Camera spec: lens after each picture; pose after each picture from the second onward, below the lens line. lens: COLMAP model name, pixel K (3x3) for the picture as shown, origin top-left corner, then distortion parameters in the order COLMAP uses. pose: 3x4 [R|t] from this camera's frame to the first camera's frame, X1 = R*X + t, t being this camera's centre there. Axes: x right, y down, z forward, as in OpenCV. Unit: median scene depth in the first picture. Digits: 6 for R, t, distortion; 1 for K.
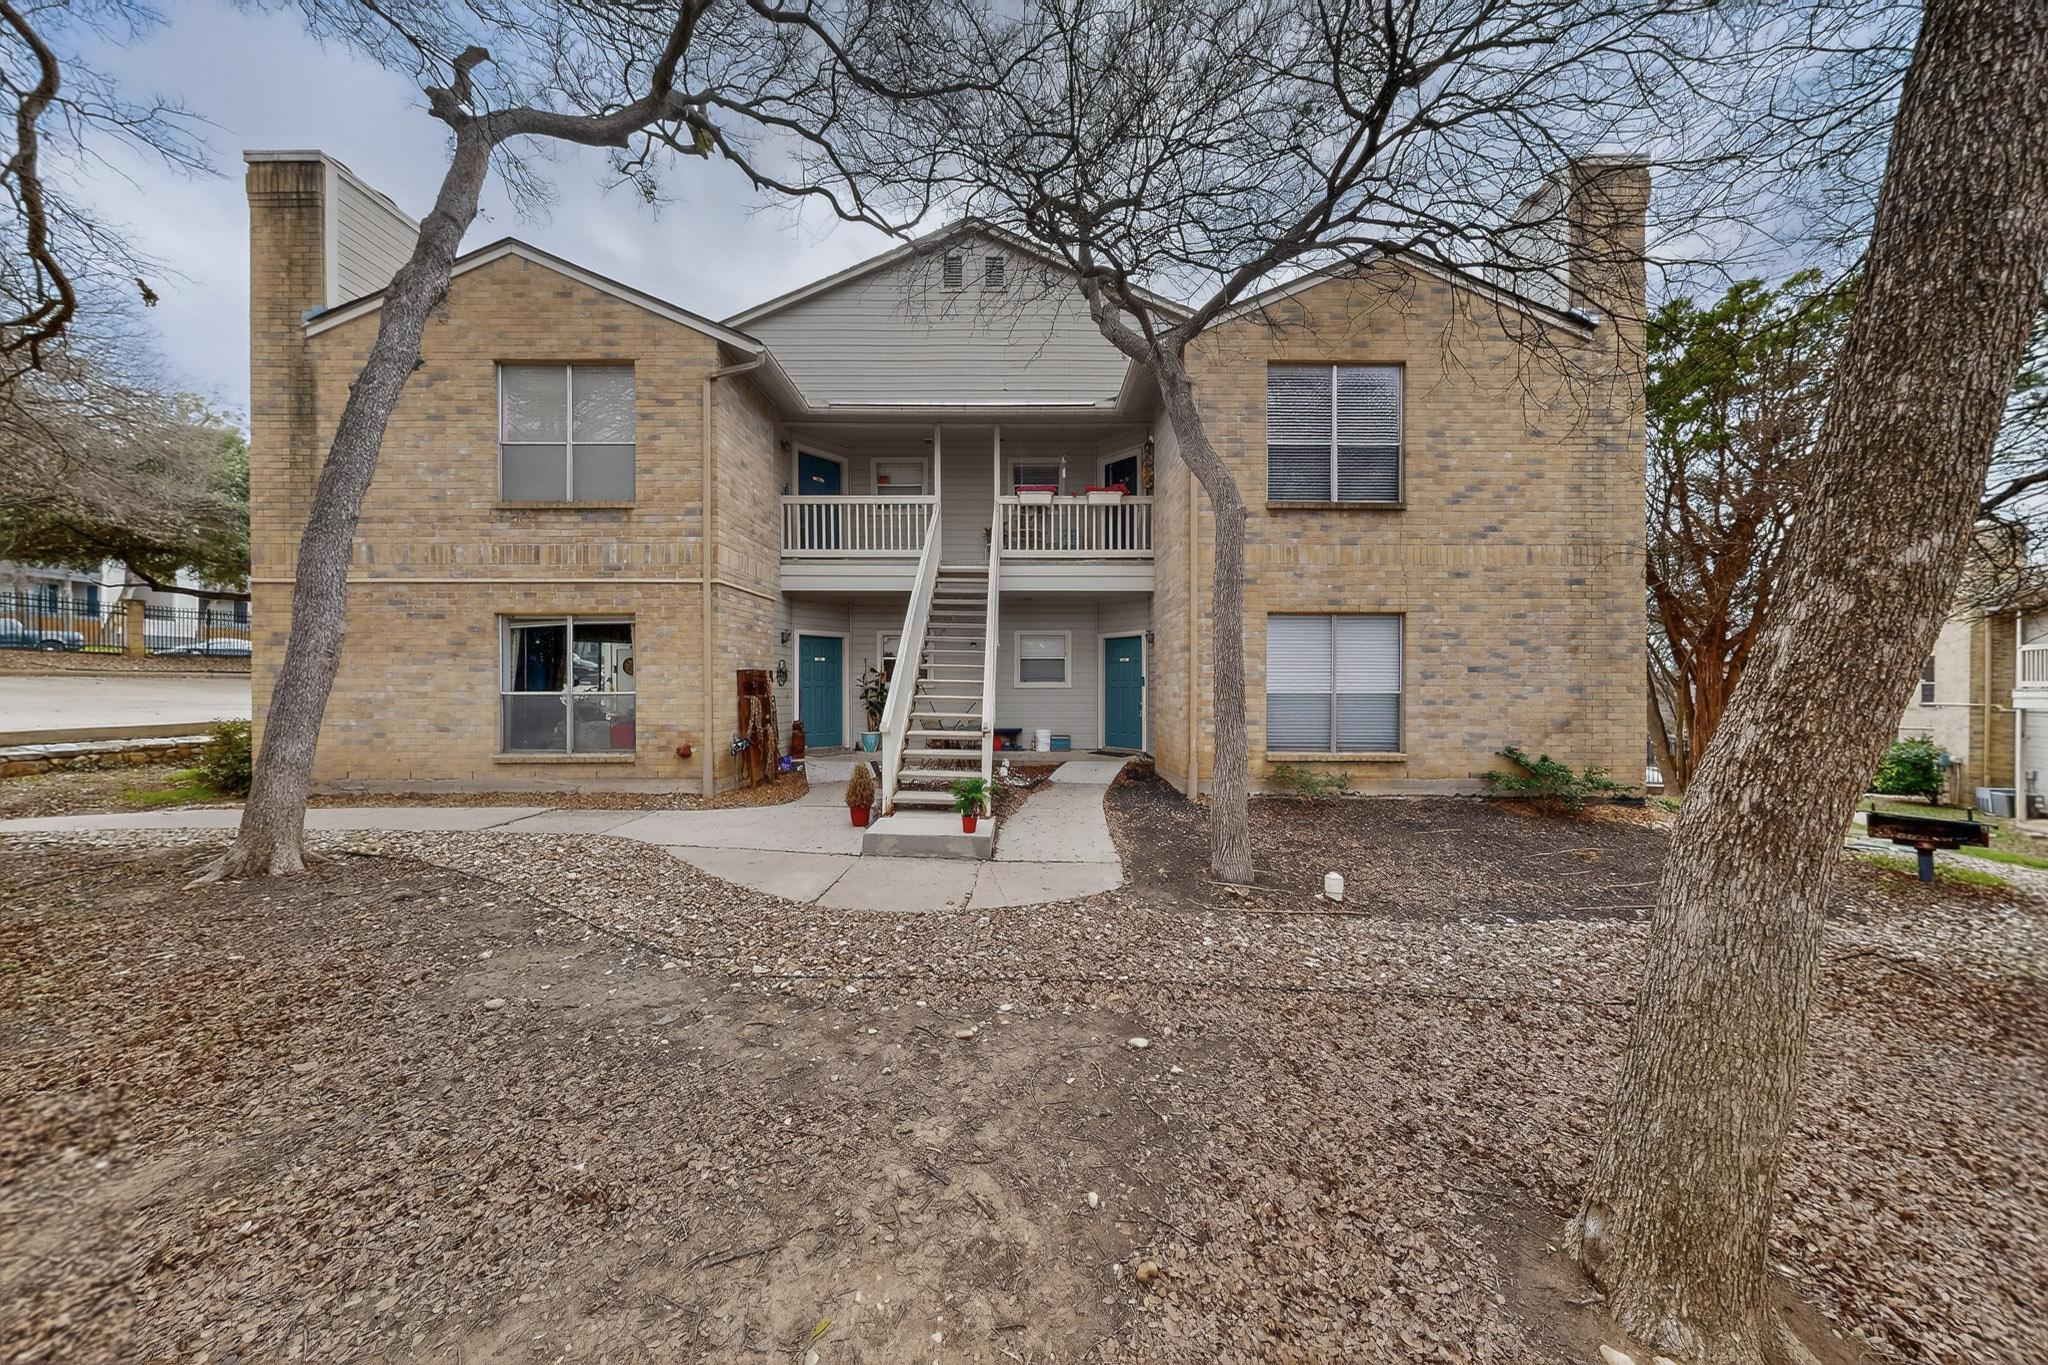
lens RADIAL K [[646.0, 0, 1030.1], [0, 646.0, 679.4], [0, 0, 1]] dist [0.004826, 0.000202]
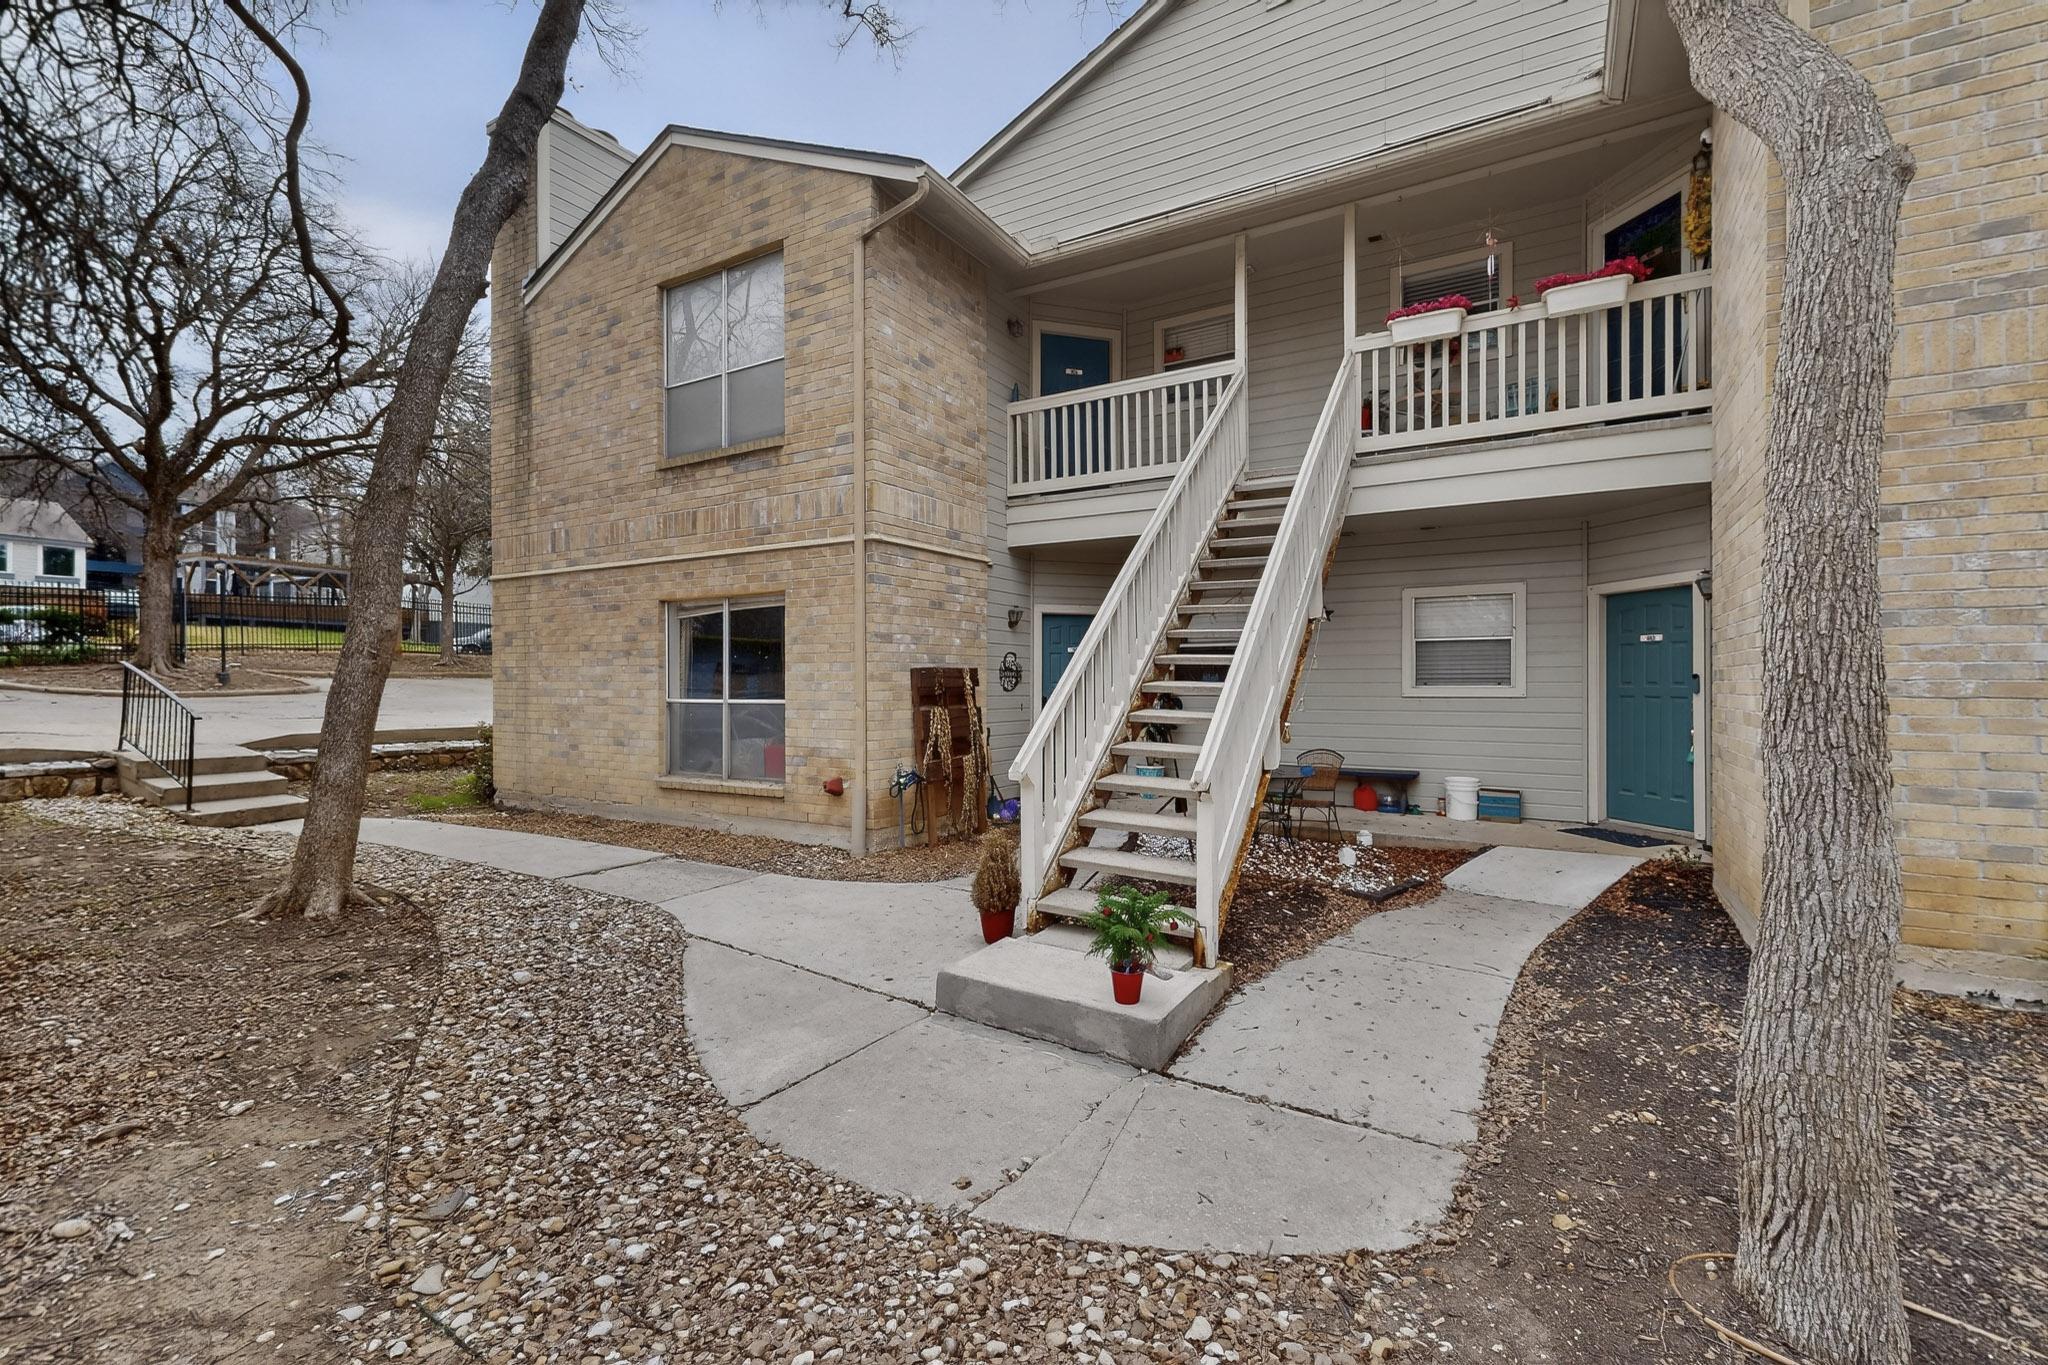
lens RADIAL K [[894.3, 0, 1030.9], [0, 894.3, 682.7], [0, 0, 1]] dist [0.000205, 0.000709]
pose [[0.851064, -0.000270, -0.525061, 0.145733], [0.003578, 0.999980, 0.005285, -0.004169], [0.525049, -0.006377, 0.851048, 0.293563]]
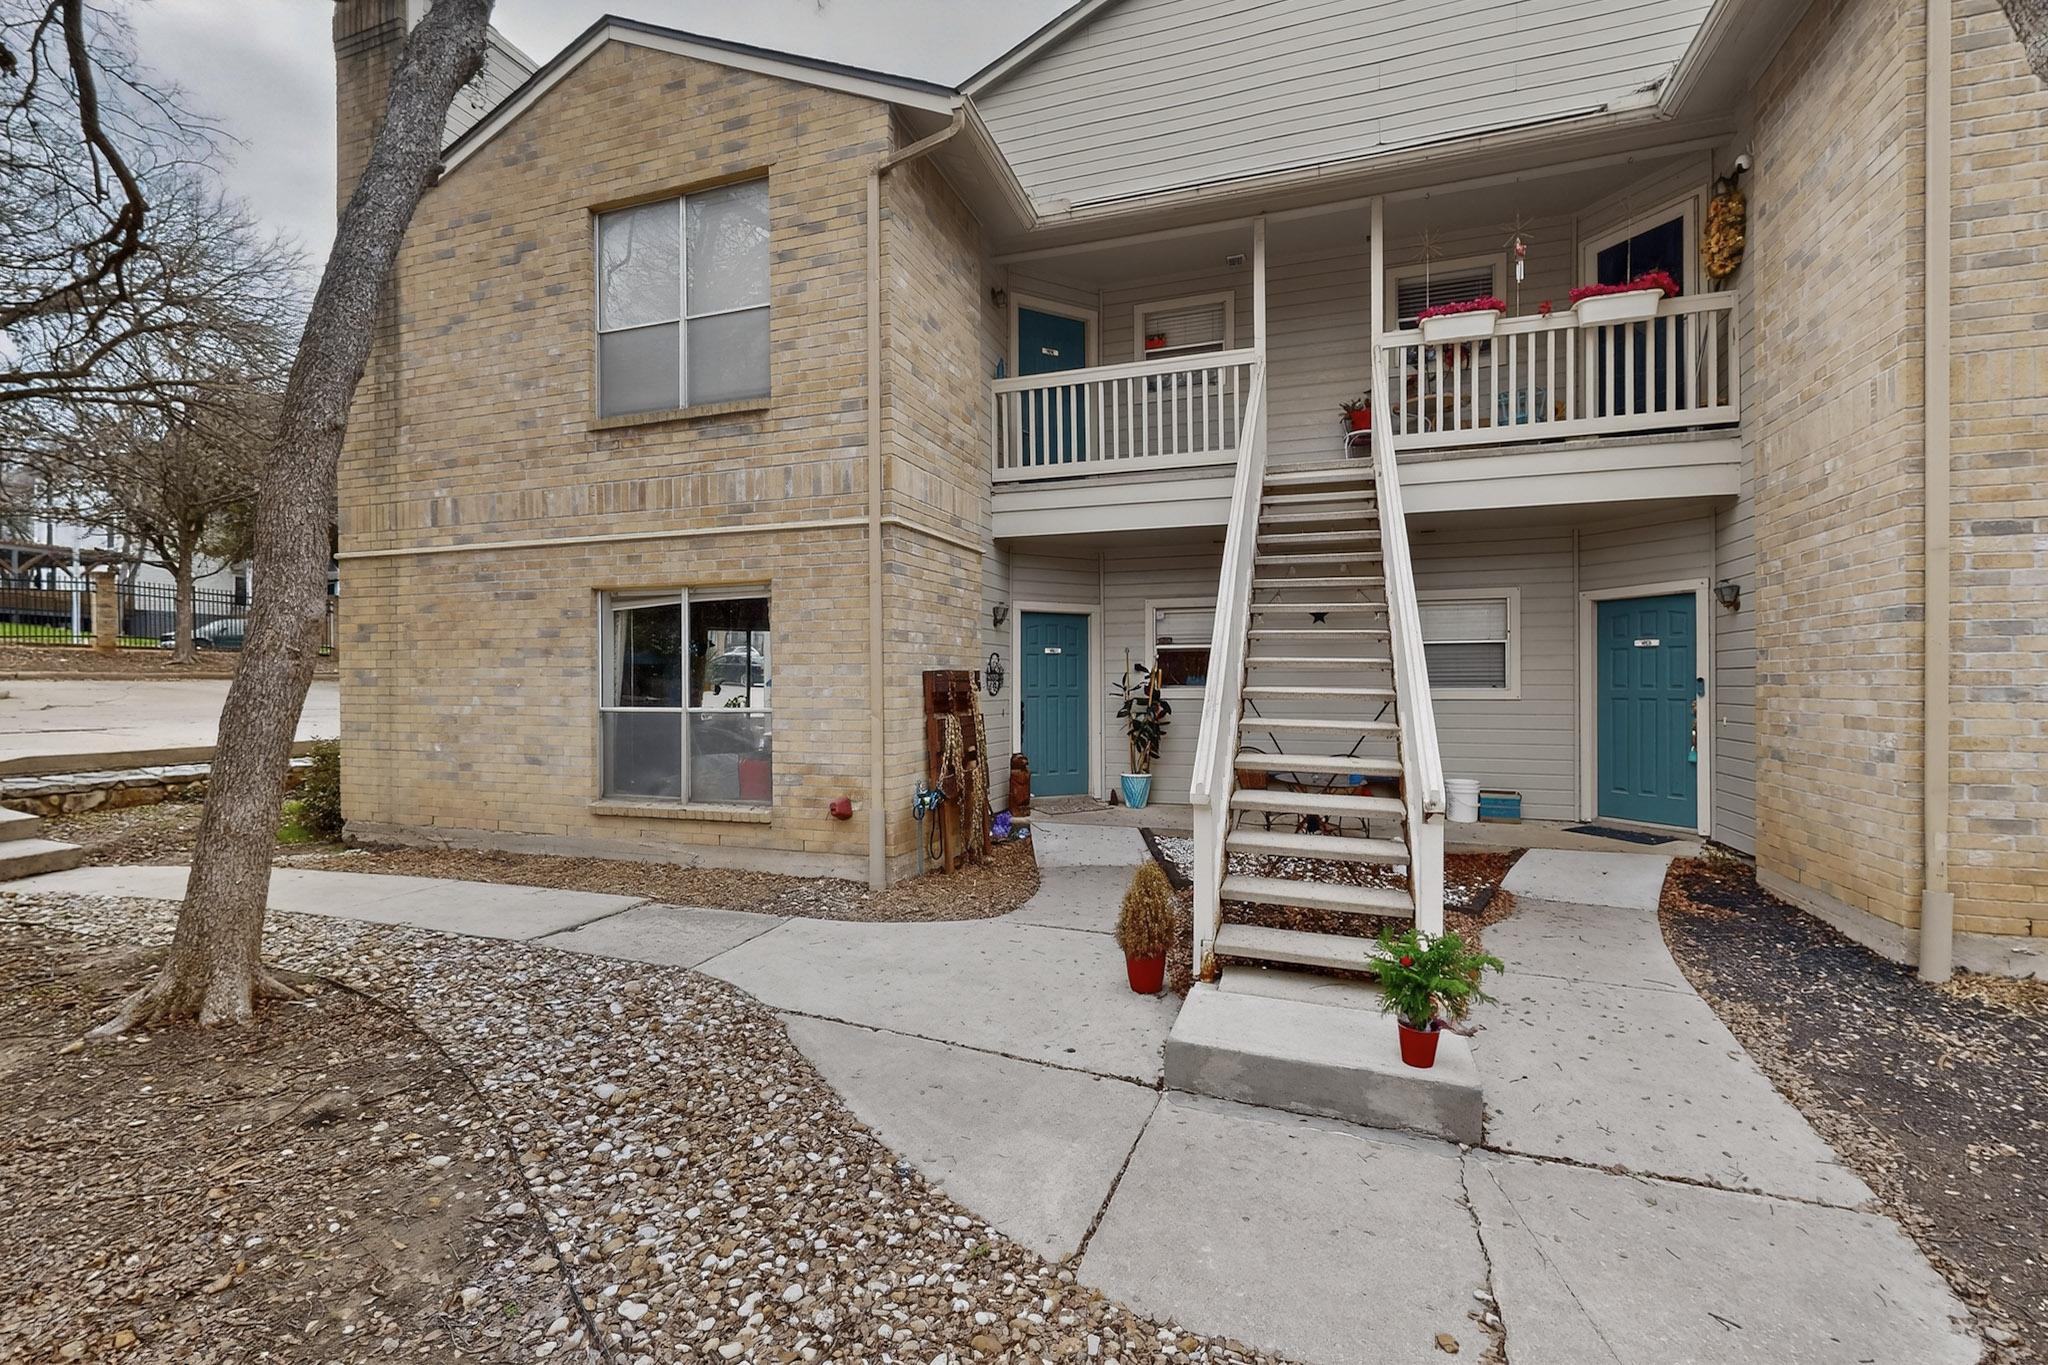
lens RADIAL K [[894.3, 0, 1012.8], [0, 894.3, 681.9], [0, 0, 1]] dist [0.000205, 0.000709]
pose [[0.940725, -0.002068, -0.339164, -0.106856], [0.003950, 0.999980, 0.004858, -0.008493], [0.339147, -0.005909, 0.940715, 0.278396]]
